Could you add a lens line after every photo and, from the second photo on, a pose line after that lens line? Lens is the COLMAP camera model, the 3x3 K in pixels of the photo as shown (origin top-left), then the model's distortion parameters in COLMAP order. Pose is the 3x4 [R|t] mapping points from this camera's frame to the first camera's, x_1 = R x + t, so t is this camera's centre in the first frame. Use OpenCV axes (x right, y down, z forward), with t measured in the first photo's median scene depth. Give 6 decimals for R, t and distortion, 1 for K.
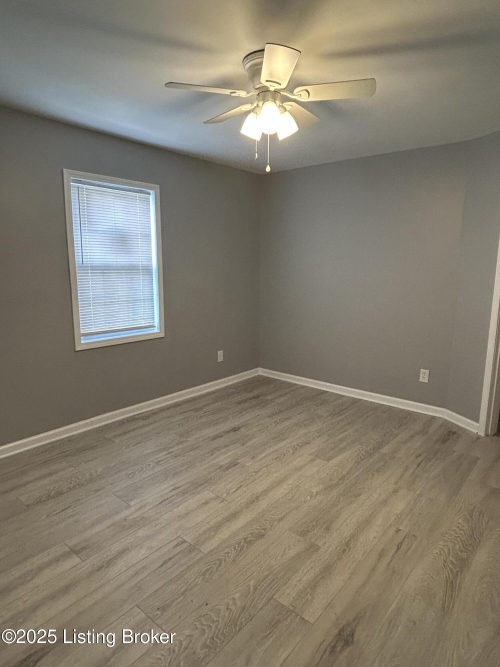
lens RADIAL K [[400.6, 0, 250.0], [0, 400.6, 333.5], [0, 0, 1]] dist [-0.004900, -0.001114]
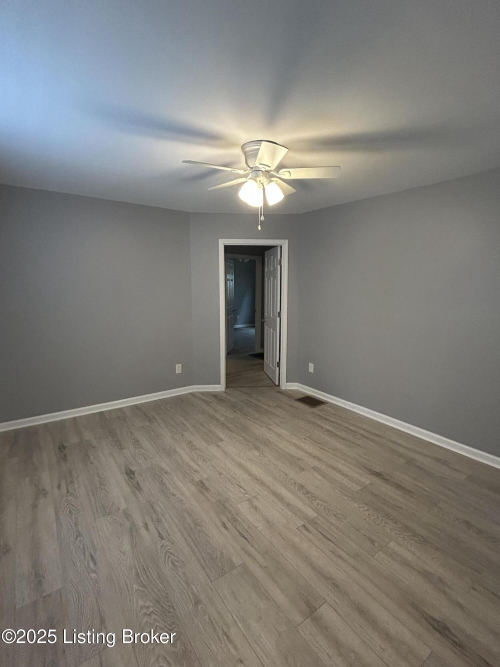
lens RADIAL K [[319.0, 0, 250.0], [0, 319.0, 333.5], [0, 0, 1]] dist [0.000023, 0.000083]
pose [[0.241457, -0.156745, 0.957669, -0.728866], [0.163897, 0.979279, 0.118958, -0.138995], [-0.956471, 0.128236, 0.262143, 0.574609]]
